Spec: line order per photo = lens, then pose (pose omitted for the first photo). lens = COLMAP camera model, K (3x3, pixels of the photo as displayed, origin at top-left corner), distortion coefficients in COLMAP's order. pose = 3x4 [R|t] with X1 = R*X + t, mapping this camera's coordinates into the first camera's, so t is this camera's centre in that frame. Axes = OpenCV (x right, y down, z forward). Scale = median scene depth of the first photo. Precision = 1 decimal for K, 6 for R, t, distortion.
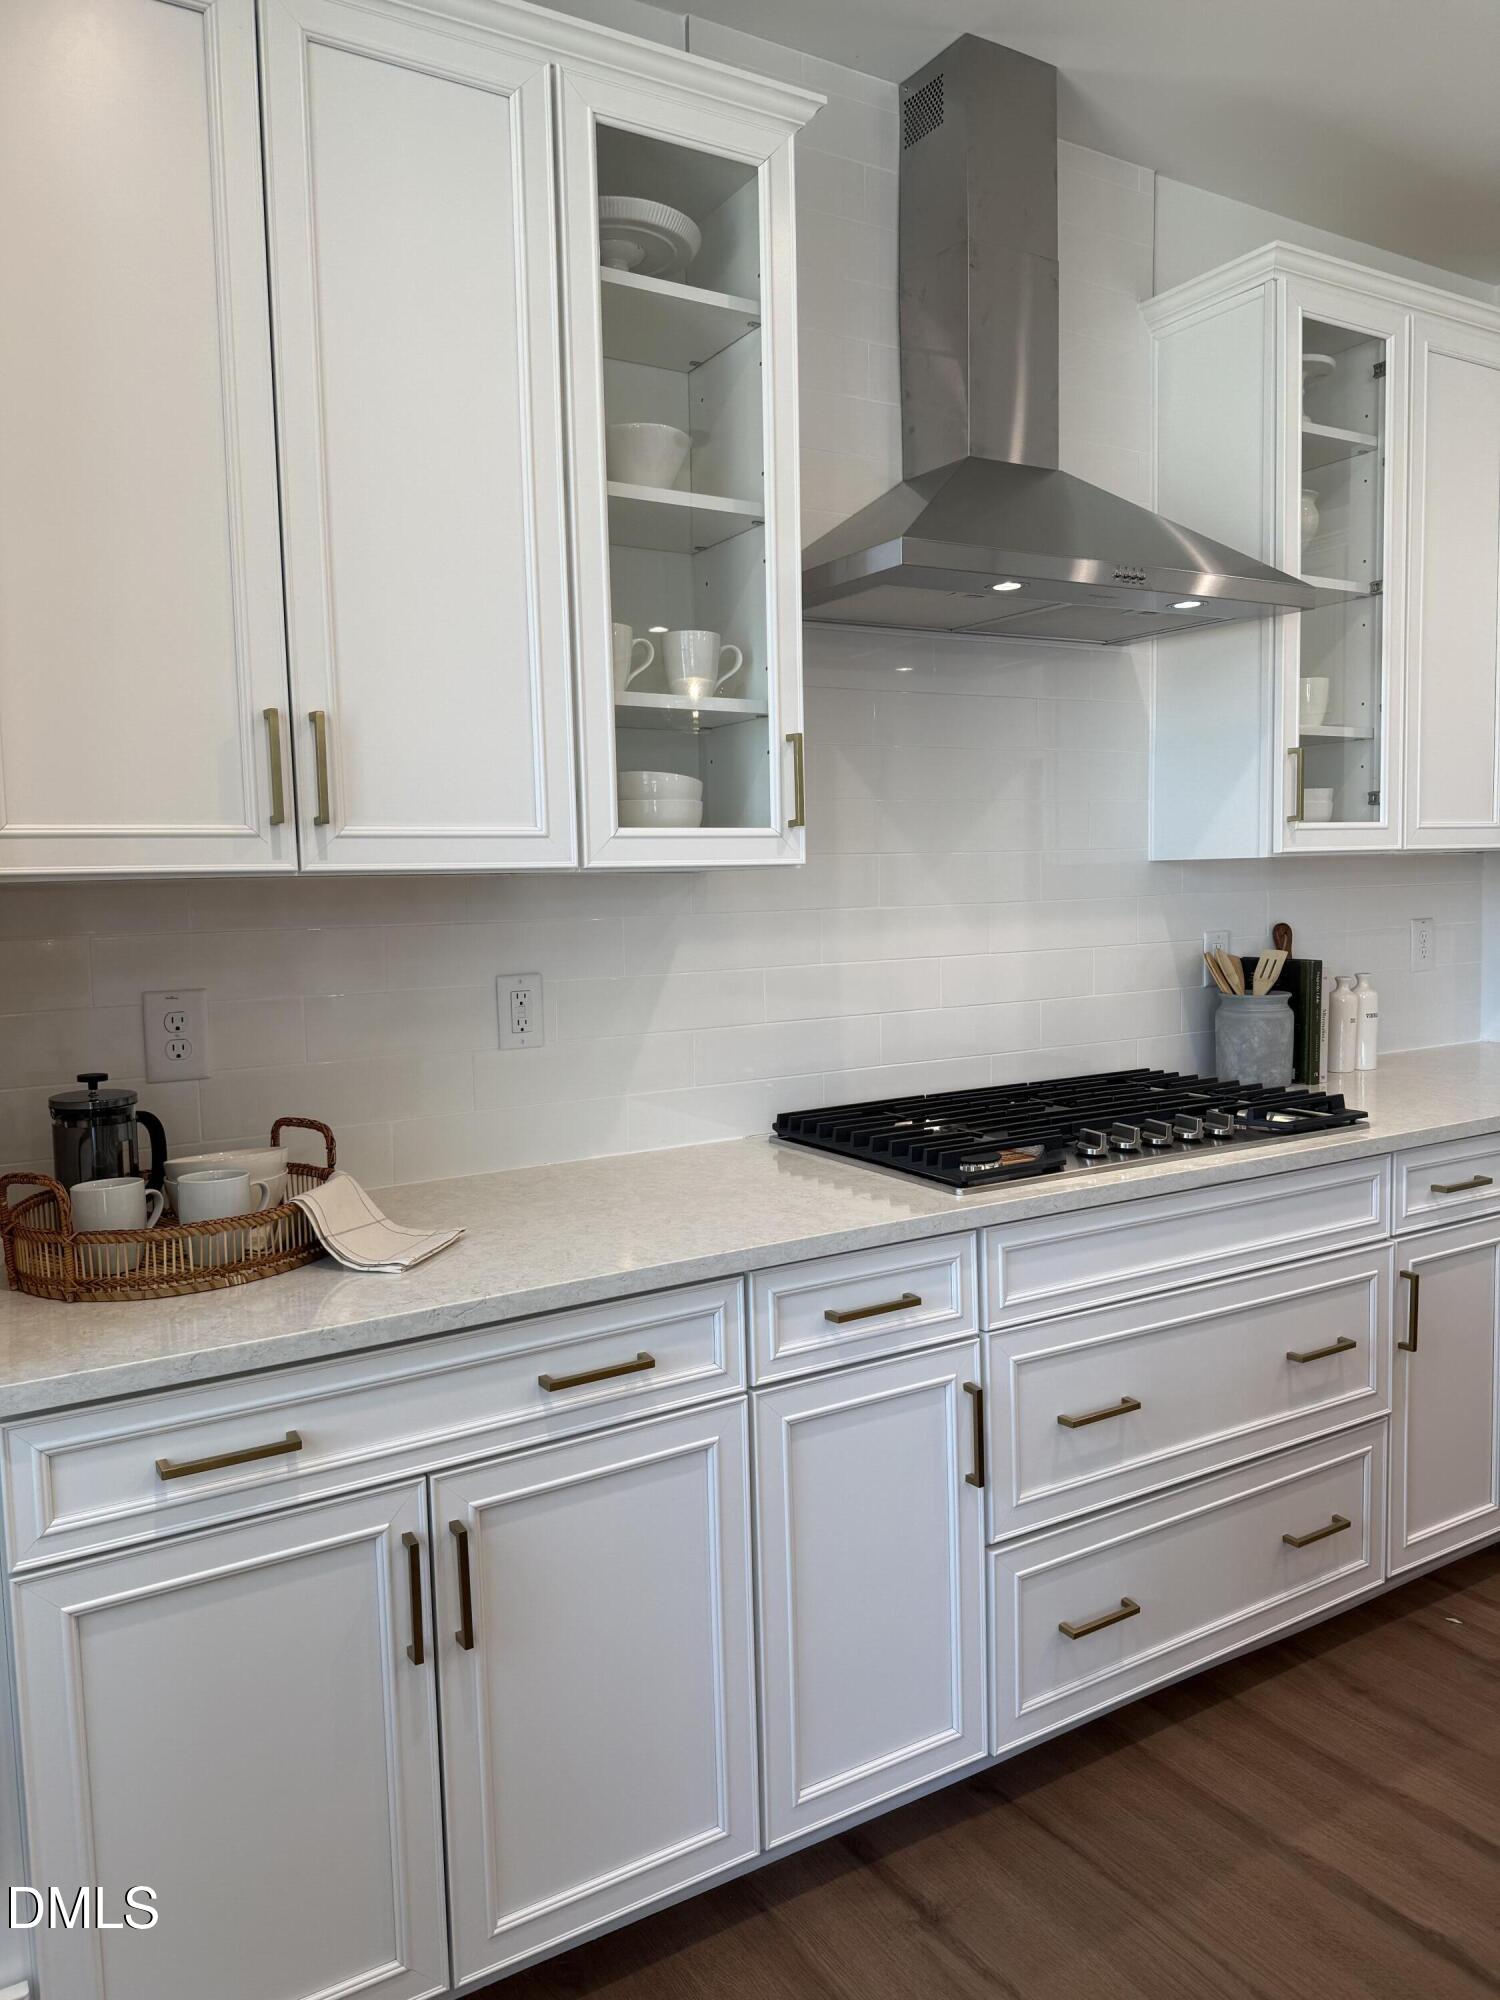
lens RADIAL K [[1405.6, 0, 756.4], [0, 1405.6, 1005.3], [0, 0, 1]] dist [0.044042, -0.047377]
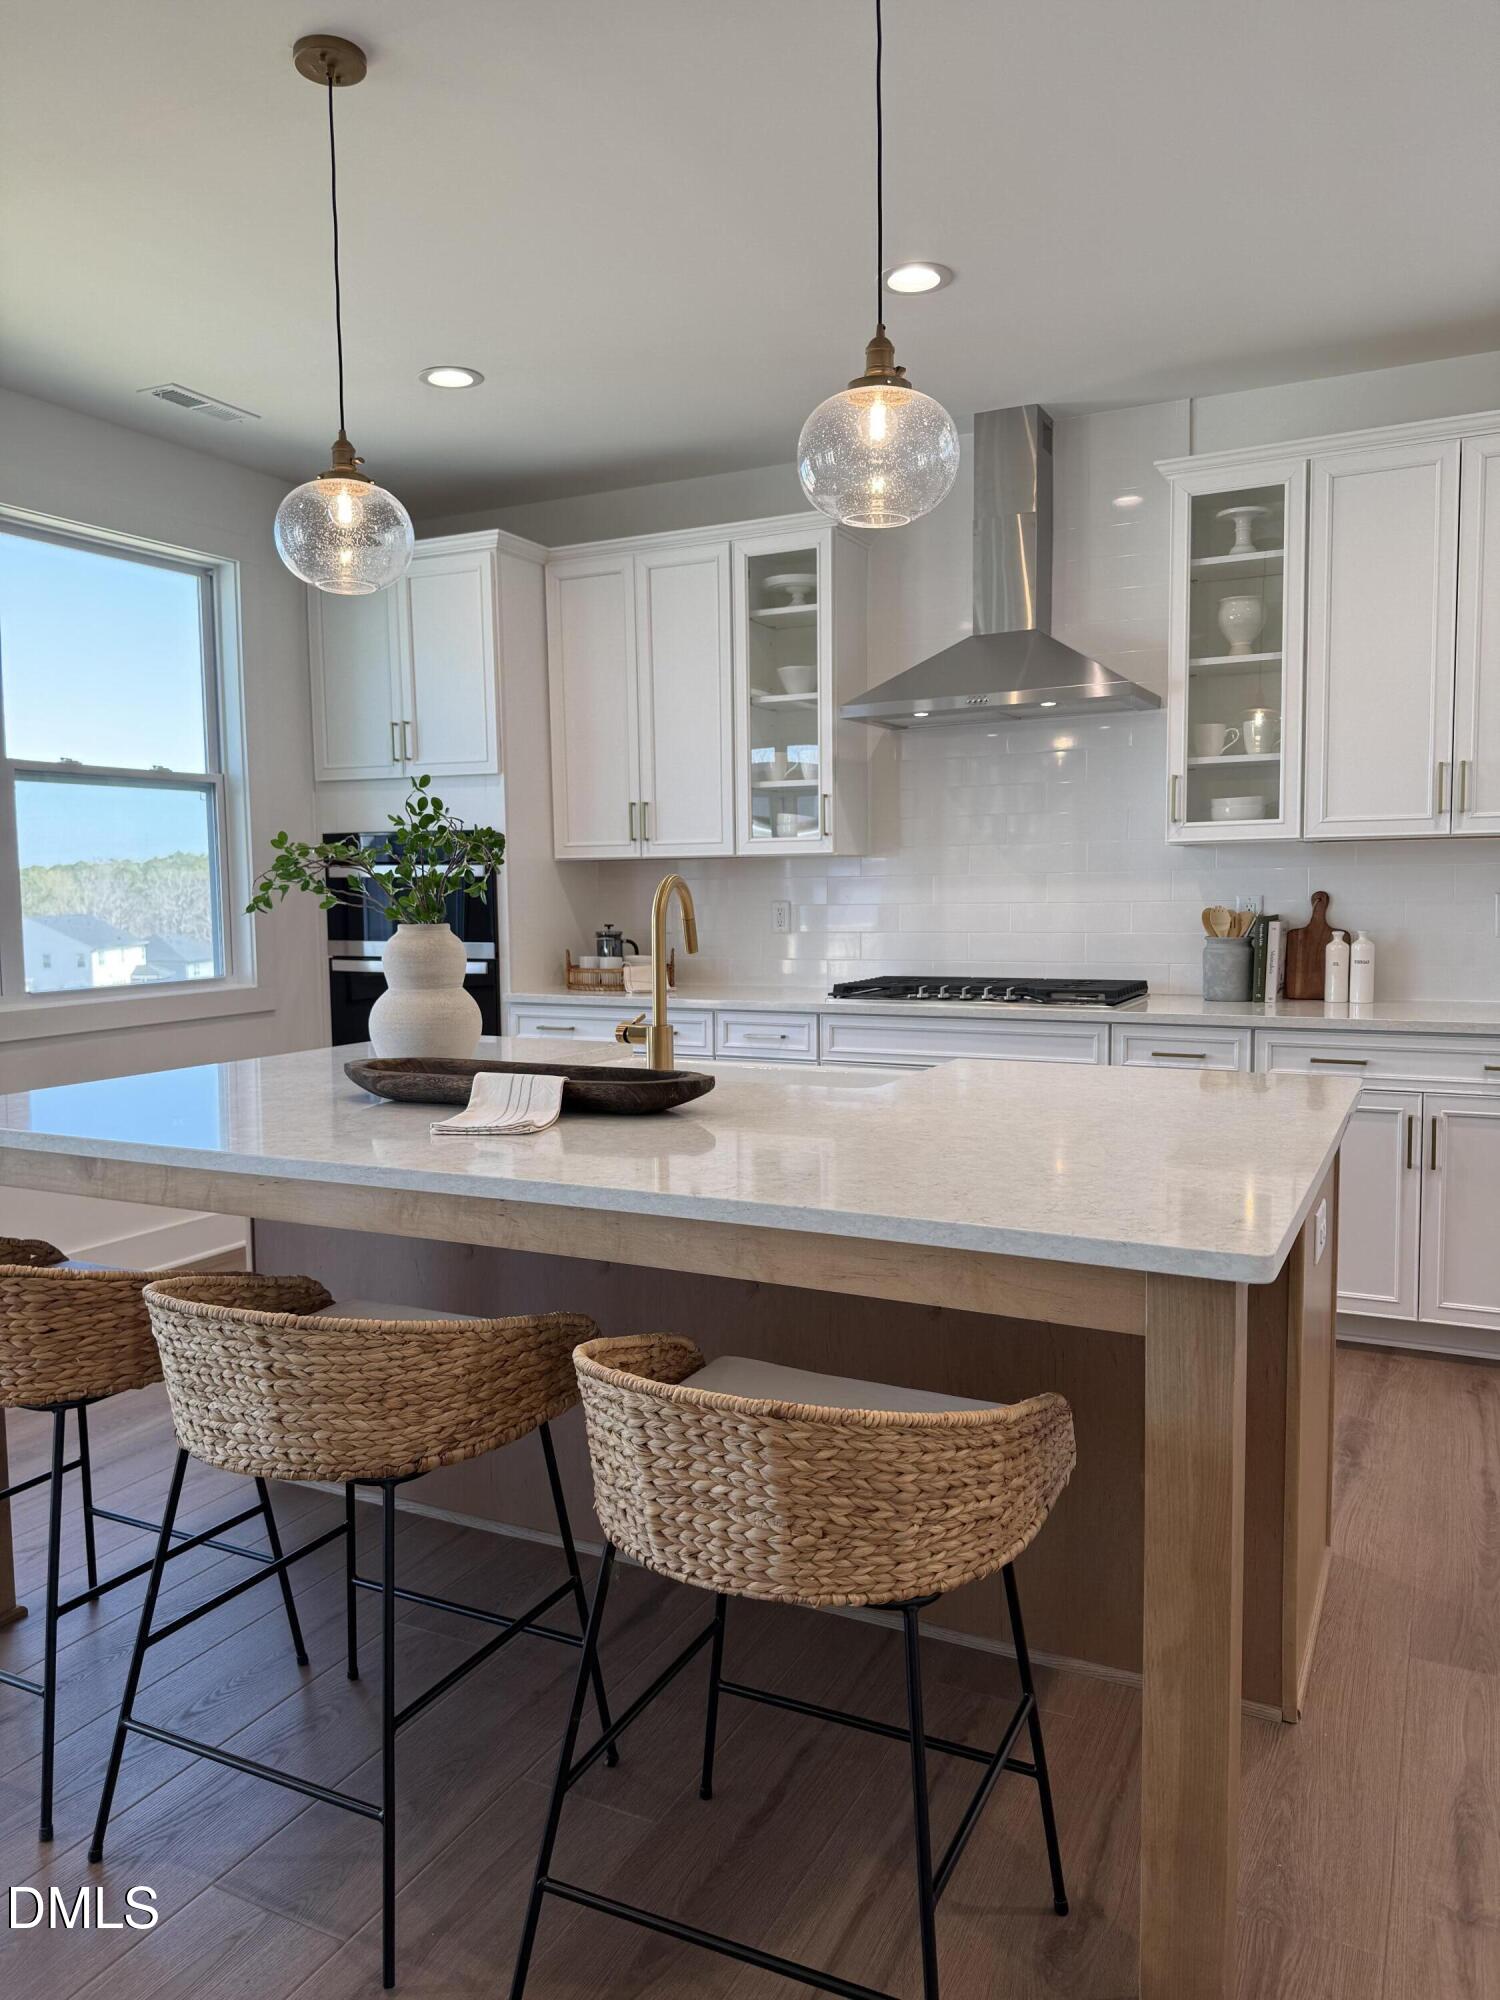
lens RADIAL K [[1393.3, 0, 749.8], [0, 1393.3, 1009.3], [0, 0, 1]] dist [0.178364, -0.352971]
pose [[0.534243, 0.093215, -0.840176, 1.928726], [-0.076280, 0.995163, 0.061906, 0.019126], [0.841883, 0.031016, 0.538769, -0.304191]]
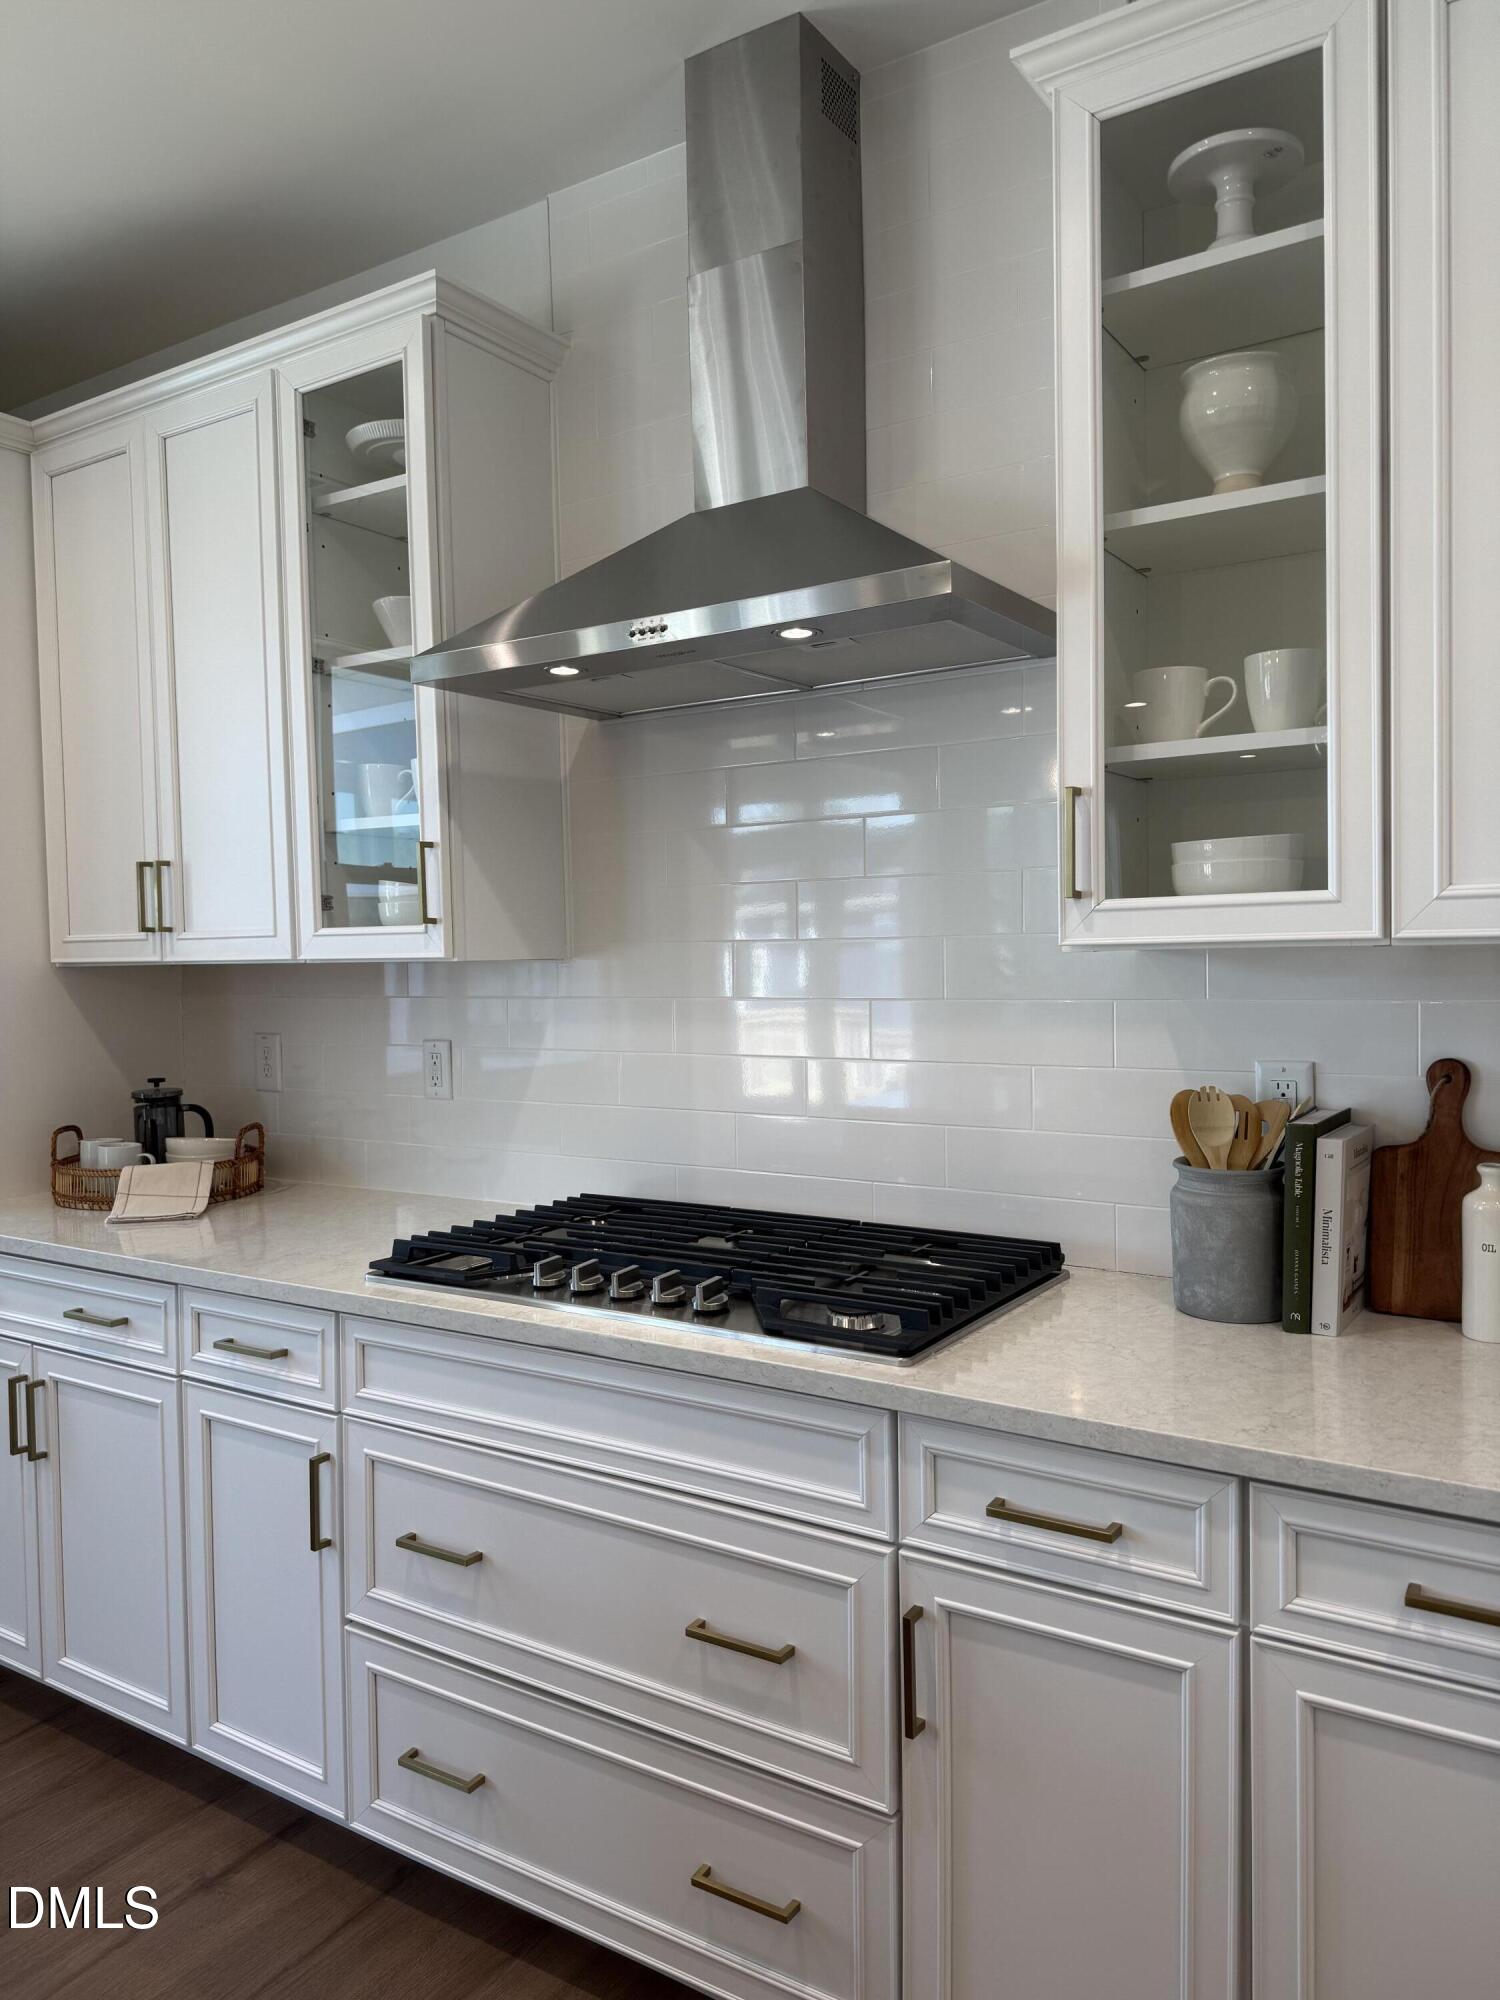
lens RADIAL K [[1405.6, 0, 756.4], [0, 1405.6, 1005.3], [0, 0, 1]] dist [0.044042, -0.047377]
pose [[0.442560, 0.053544, -0.895139, 1.185856], [-0.072107, 0.997108, 0.023993, -0.113557], [0.893835, 0.053928, 0.445141, 0.766053]]
